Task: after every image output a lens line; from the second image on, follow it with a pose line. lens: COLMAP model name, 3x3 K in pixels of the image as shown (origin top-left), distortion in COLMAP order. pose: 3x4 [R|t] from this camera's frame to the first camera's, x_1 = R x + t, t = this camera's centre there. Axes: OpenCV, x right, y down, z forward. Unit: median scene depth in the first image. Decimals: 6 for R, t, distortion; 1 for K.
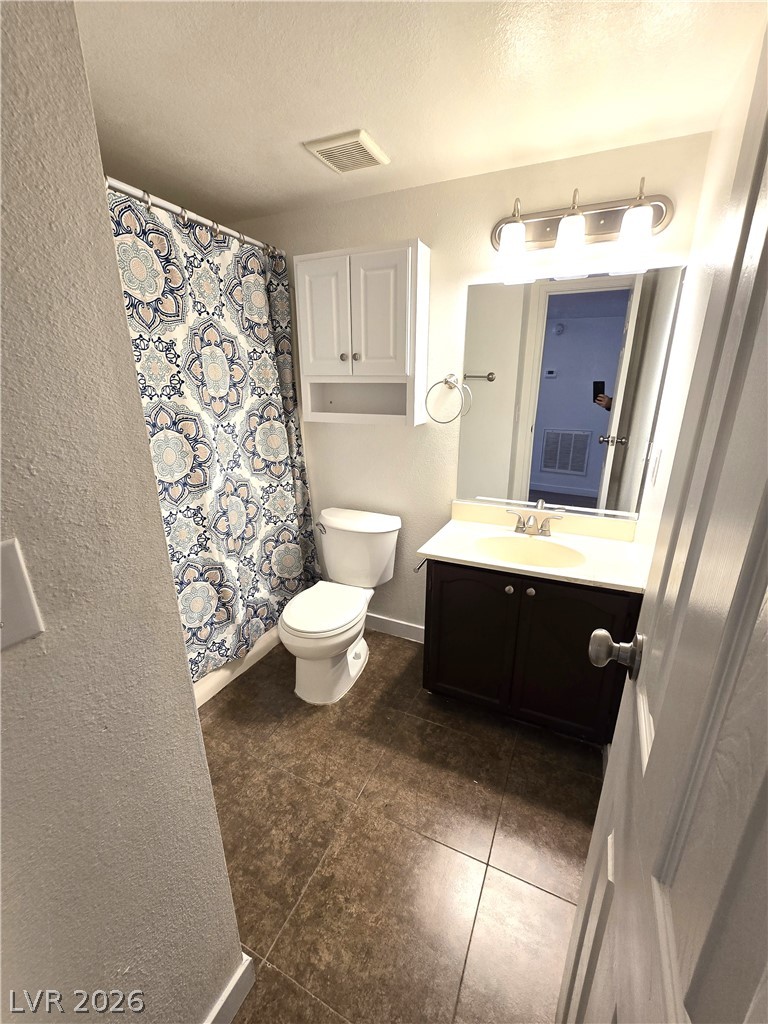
lens RADIAL K [[426.7, 0, 388.7], [0, 426.7, 516.9], [0, 0, 1]] dist [-0.001166, 0.001149]
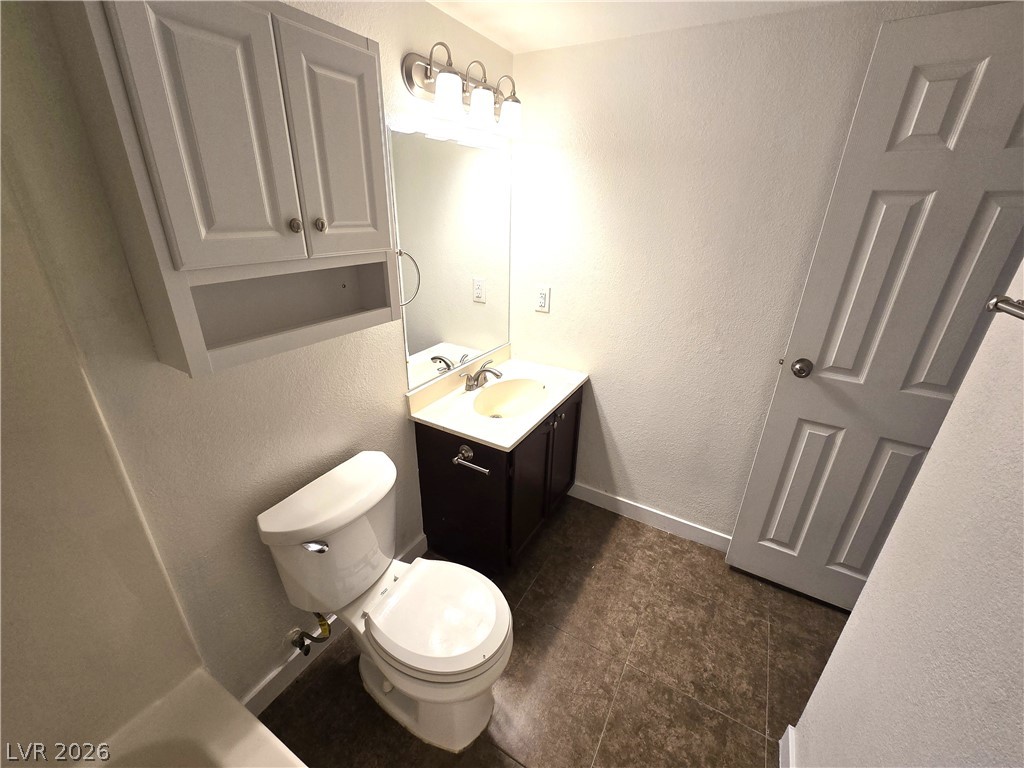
lens RADIAL K [[426.7, 0, 512.9], [0, 426.7, 380.0], [0, 0, 1]] dist [-0.001166, 0.001149]
pose [[0.076506, -0.390826, 0.917280, -0.840839], [0.275656, 0.892409, 0.357239, -0.440177], [-0.958207, 0.225523, 0.176008, 0.963439]]
